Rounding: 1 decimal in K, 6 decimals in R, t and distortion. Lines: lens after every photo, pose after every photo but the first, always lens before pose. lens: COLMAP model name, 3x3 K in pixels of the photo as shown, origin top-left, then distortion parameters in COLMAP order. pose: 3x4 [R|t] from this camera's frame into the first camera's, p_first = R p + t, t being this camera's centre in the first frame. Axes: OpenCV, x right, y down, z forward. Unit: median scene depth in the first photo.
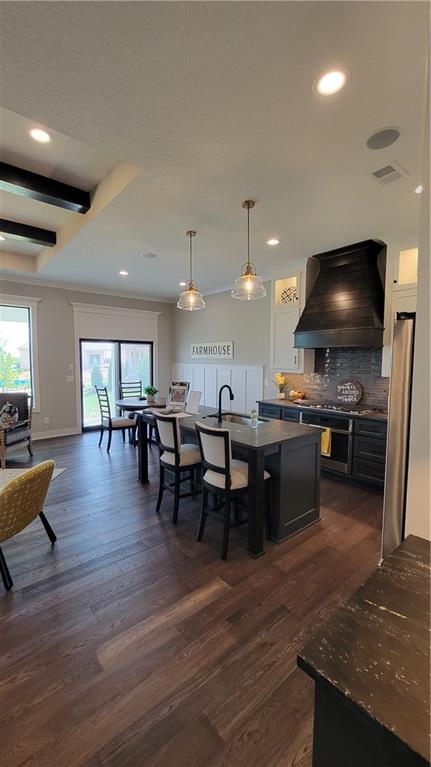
lens RADIAL K [[312.3, 0, 214.0], [0, 312.3, 383.9], [0, 0, 1]] dist [-0.000983, 0.000290]
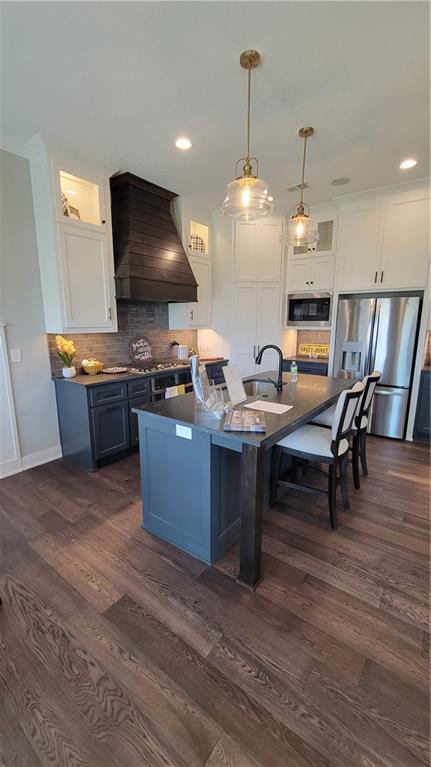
lens RADIAL K [[312.3, 0, 214.3], [0, 312.3, 383.1], [0, 0, 1]] dist [-0.000983, 0.000290]
pose [[-0.209629, -0.197477, 0.957632, -0.544280], [0.078793, 0.972796, 0.217852, -0.063883], [-0.974601, 0.121123, -0.188367, 0.989582]]
